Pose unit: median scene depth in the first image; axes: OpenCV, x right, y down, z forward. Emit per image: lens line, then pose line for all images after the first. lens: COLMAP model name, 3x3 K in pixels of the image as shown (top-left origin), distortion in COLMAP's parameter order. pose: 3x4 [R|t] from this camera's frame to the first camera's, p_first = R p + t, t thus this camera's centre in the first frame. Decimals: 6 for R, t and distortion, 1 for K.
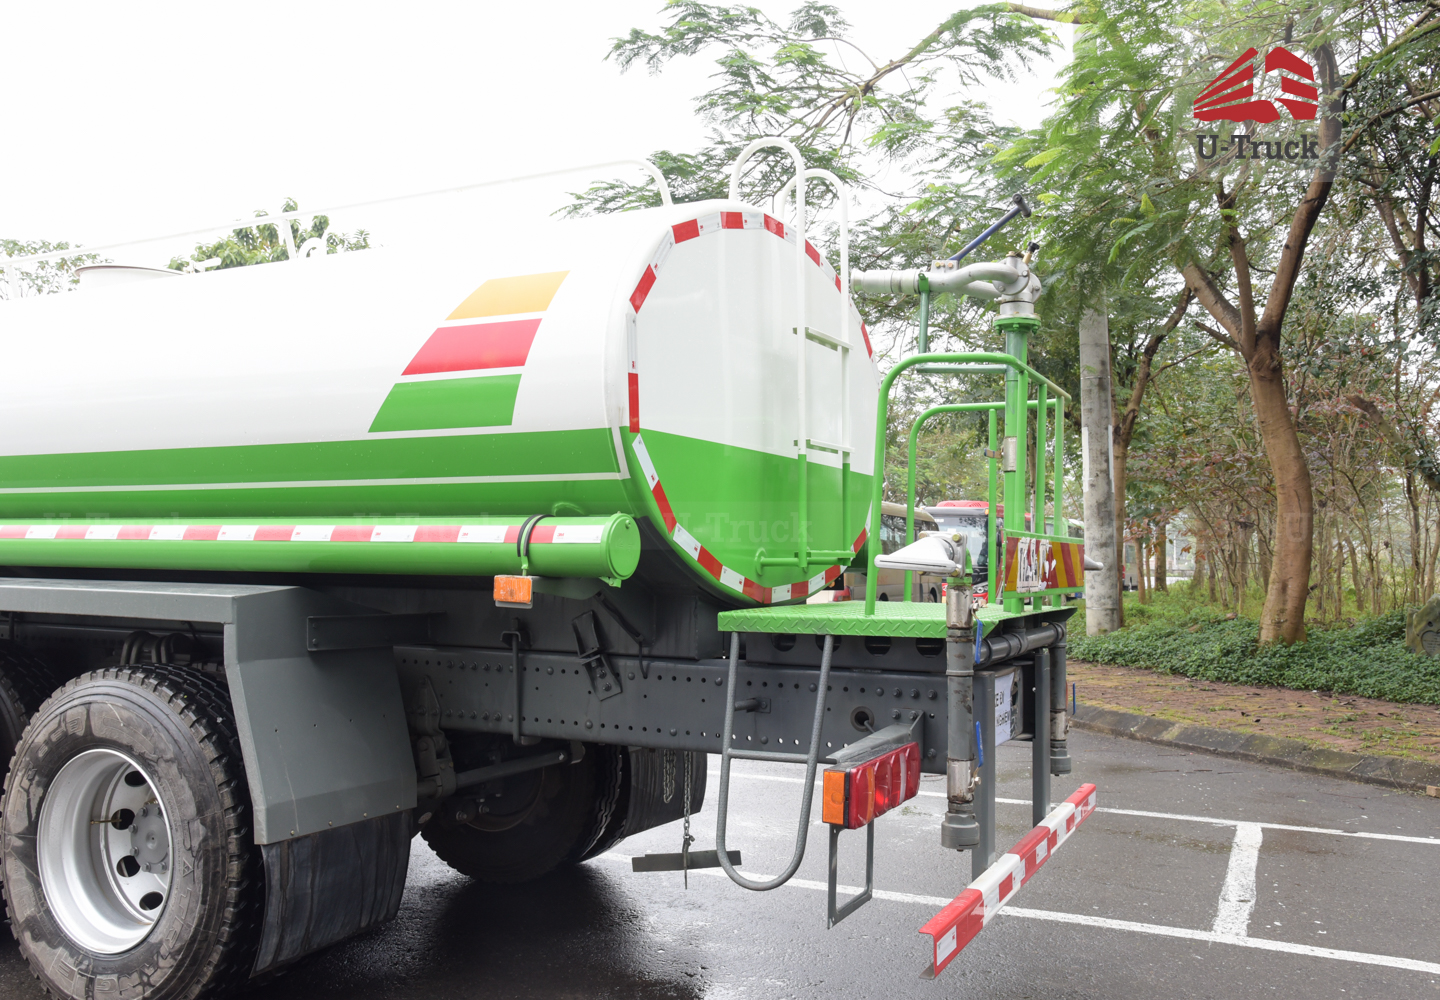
lens RADIAL K [[1216.9, 0, 720.0], [0, 1216.9, 500.0], [0, 0, 1]] dist [-0.066465, 0.107420]
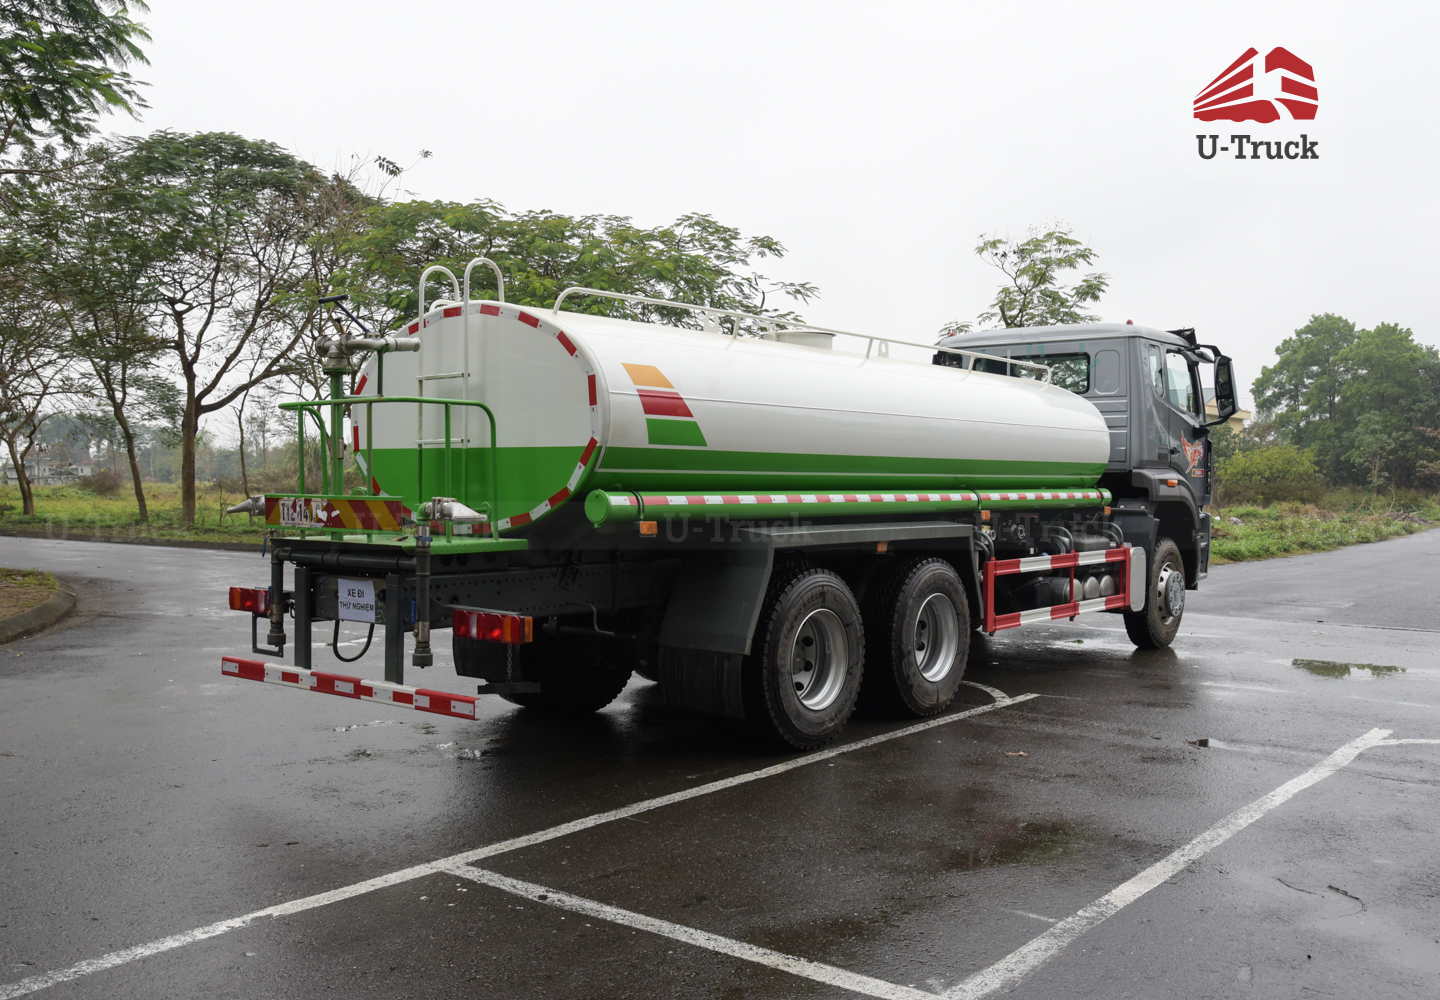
lens RADIAL K [[1310.1, 0, 720.0], [0, 1310.1, 500.0], [0, 0, 1]] dist [-0.004412, -0.003718]
pose [[-0.207313, 0.002780, -0.978271, 1.954889], [0.040541, 0.999161, -0.005752, 0.068511], [0.977434, -0.040852, -0.207252, 1.928857]]
